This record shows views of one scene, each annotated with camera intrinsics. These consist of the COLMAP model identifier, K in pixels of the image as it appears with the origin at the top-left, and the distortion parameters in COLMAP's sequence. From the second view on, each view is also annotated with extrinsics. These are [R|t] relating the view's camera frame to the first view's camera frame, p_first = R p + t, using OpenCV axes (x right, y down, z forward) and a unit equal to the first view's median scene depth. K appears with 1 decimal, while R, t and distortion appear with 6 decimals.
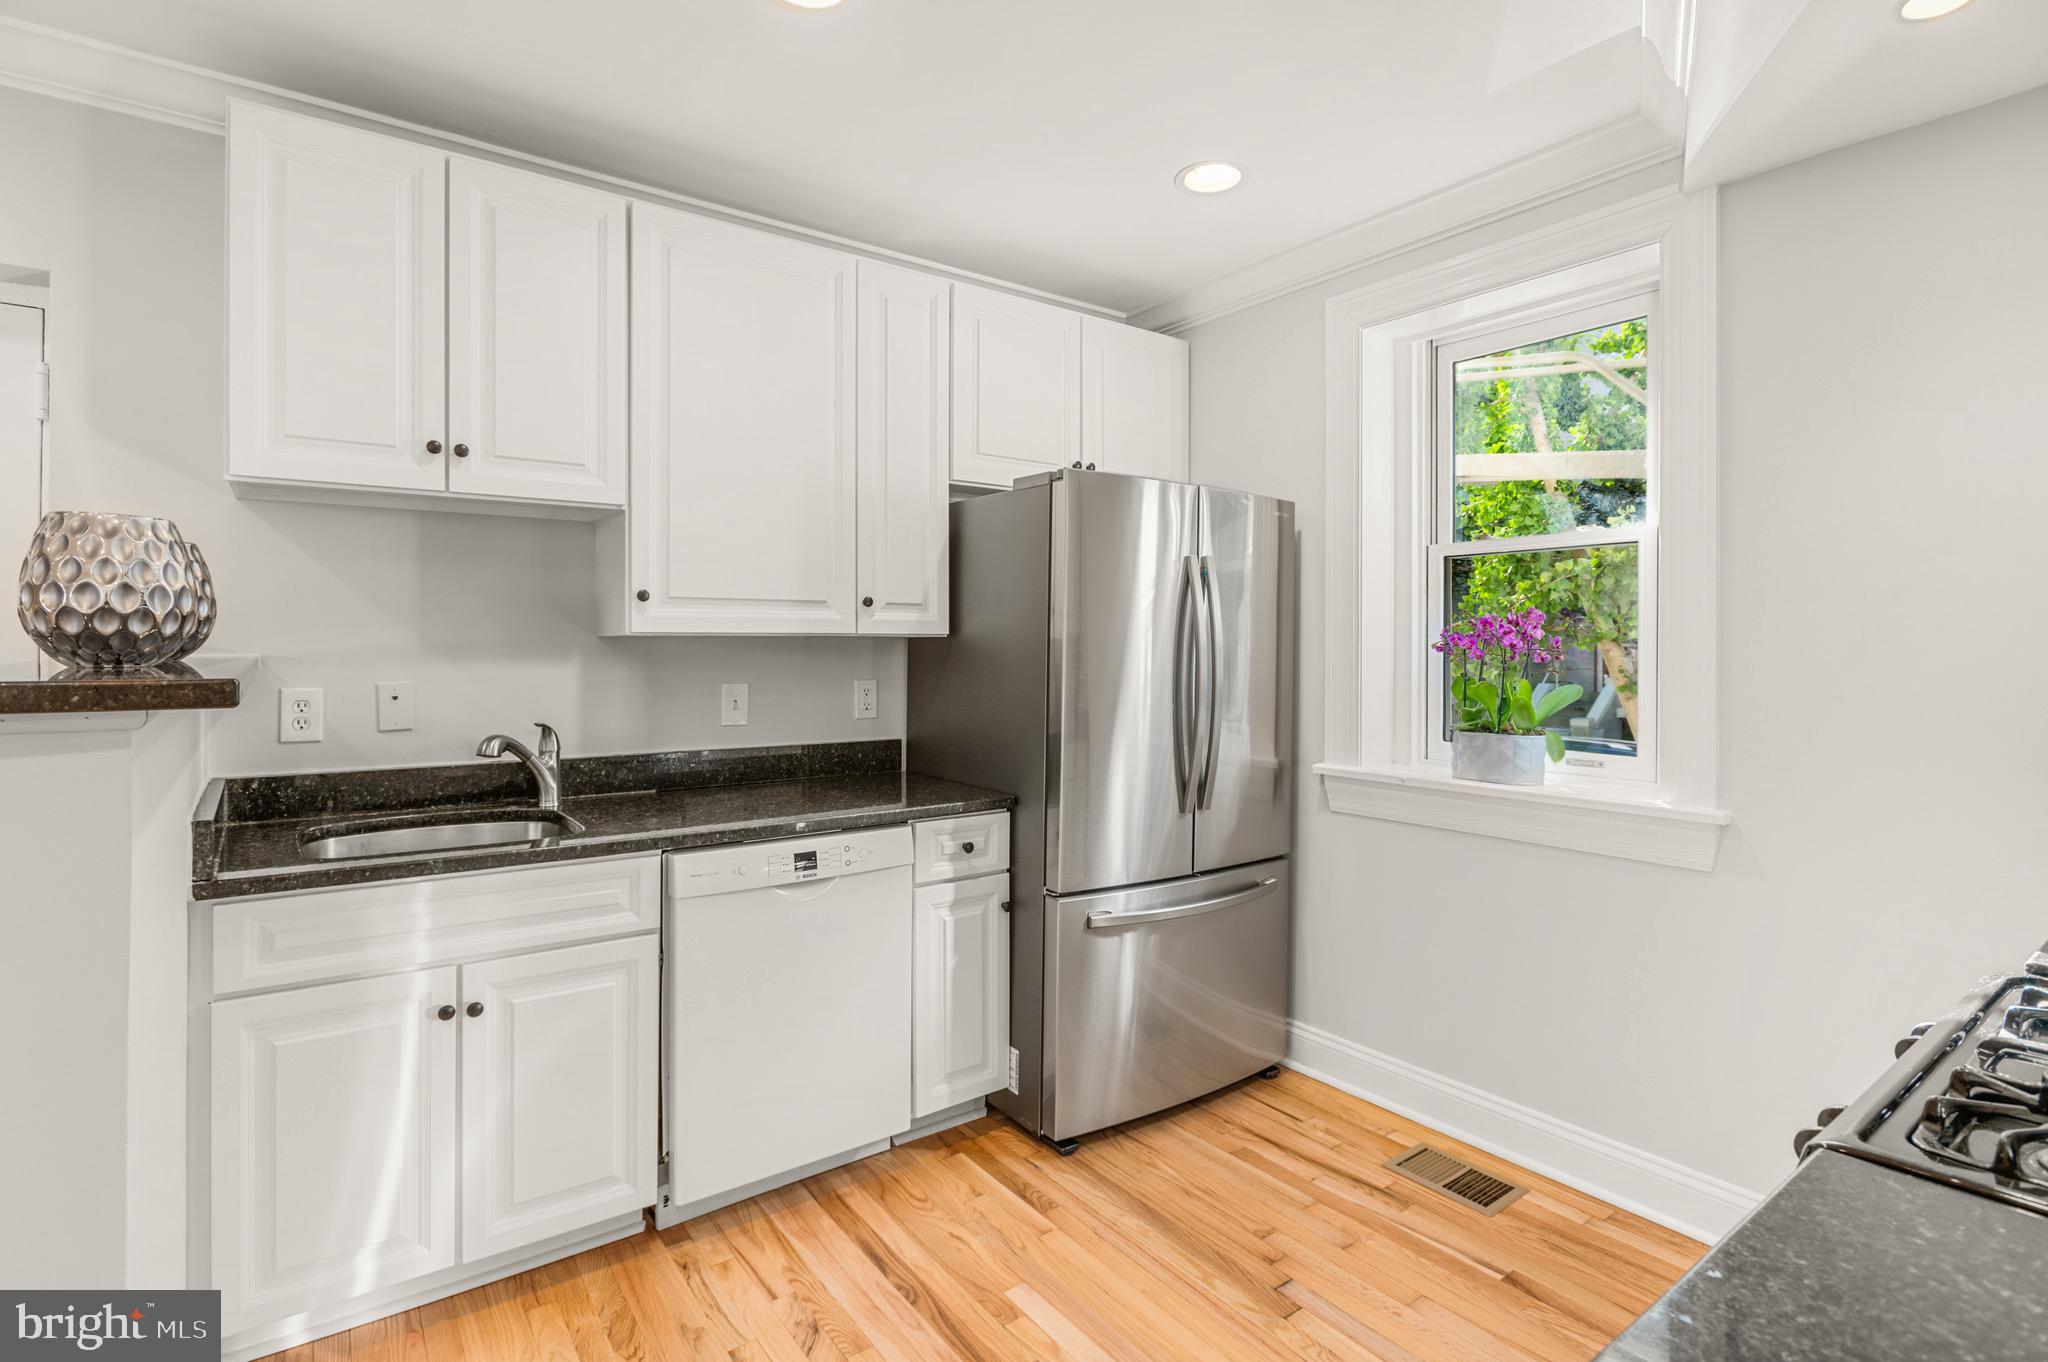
lens RADIAL K [[982.9, 0, 1027.0], [0, 982.9, 653.0], [0, 0, 1]] dist [-0.011811, 0.000294]
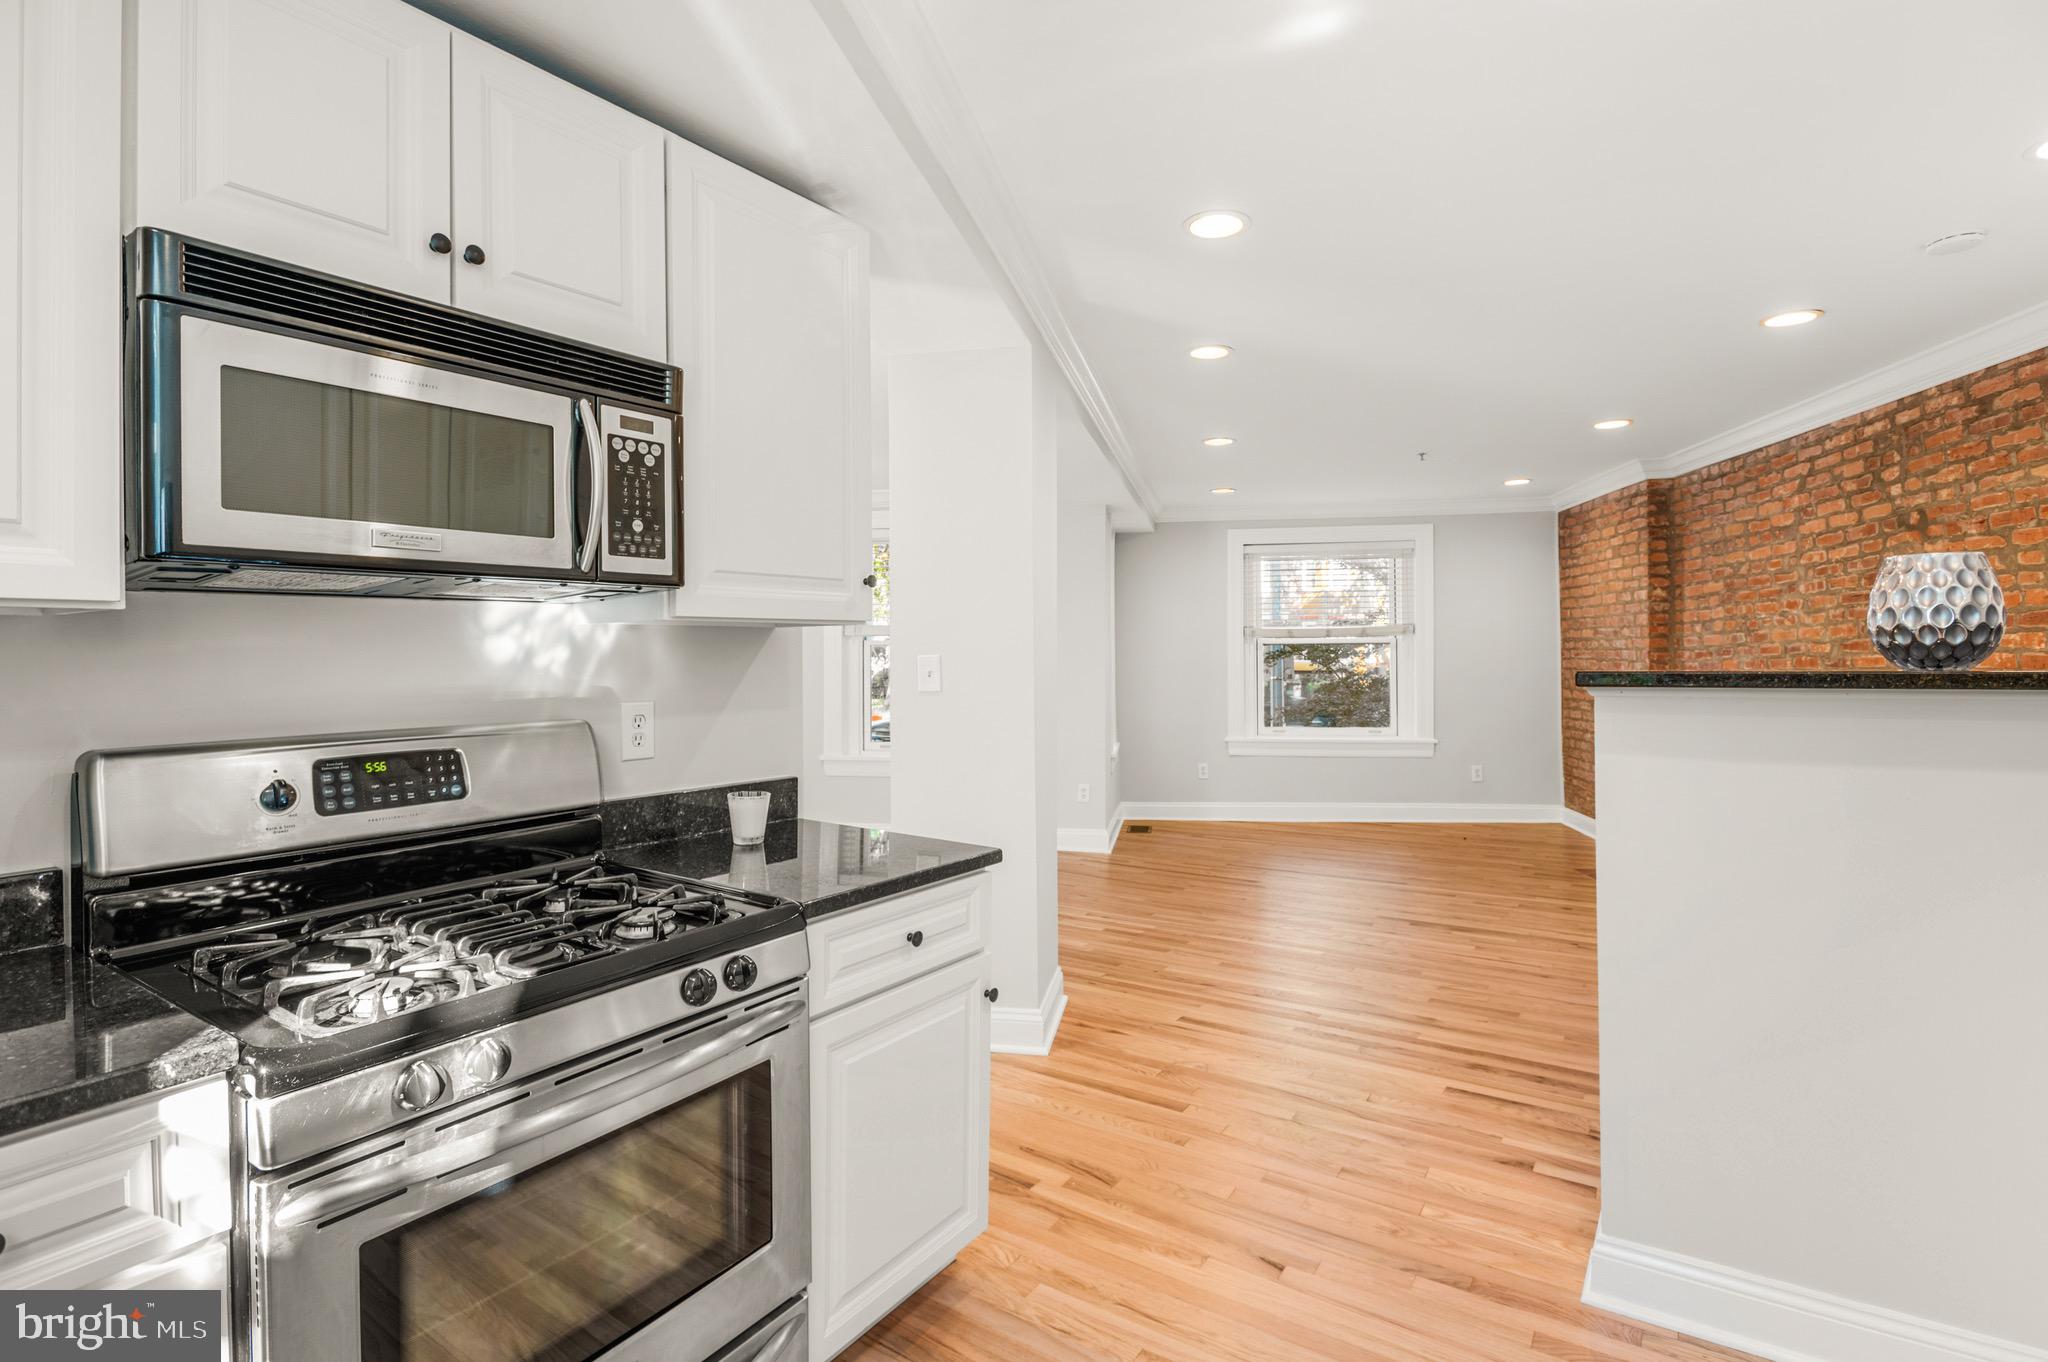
lens RADIAL K [[982.9, 0, 1025.3], [0, 982.9, 651.6], [0, 0, 1]] dist [-0.011811, 0.000294]
pose [[-0.941680, -0.002107, -0.336503, 0.343665], [-0.001427, 0.999996, -0.002269, -0.003429], [0.336506, -0.001656, -0.941680, 0.981964]]
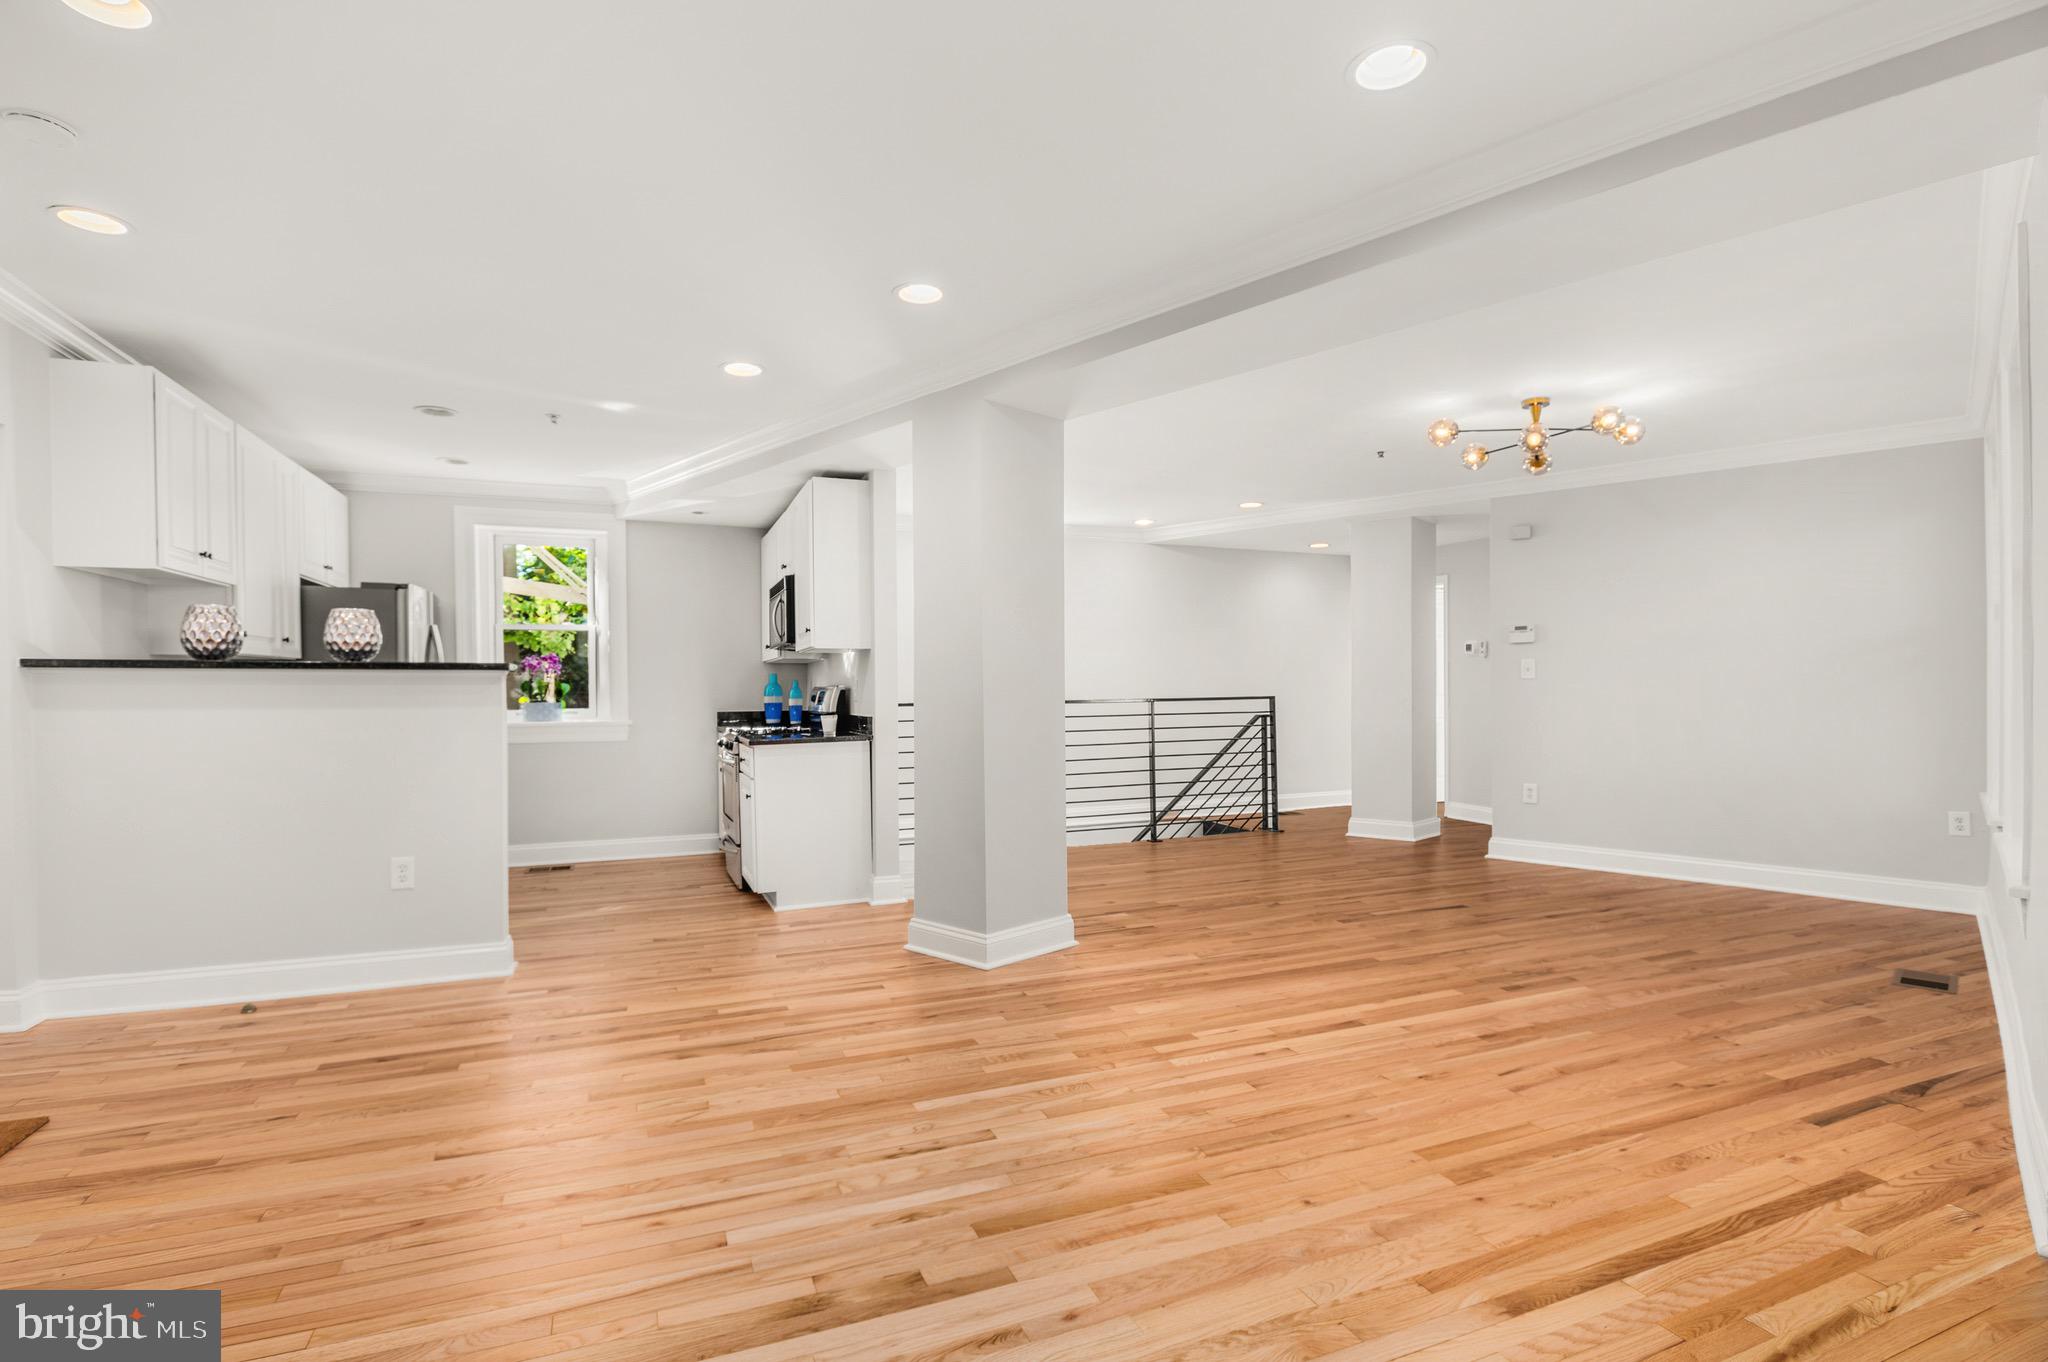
lens RADIAL K [[982.9, 0, 1022.6], [0, 982.9, 707.1], [0, 0, 1]] dist [-0.011811, 0.000294]
pose [[0.249014, -0.023605, 0.968212, -1.755875], [0.014442, 0.999682, 0.020658, 0.062881], [-0.968392, 0.008839, 0.249276, -0.873123]]
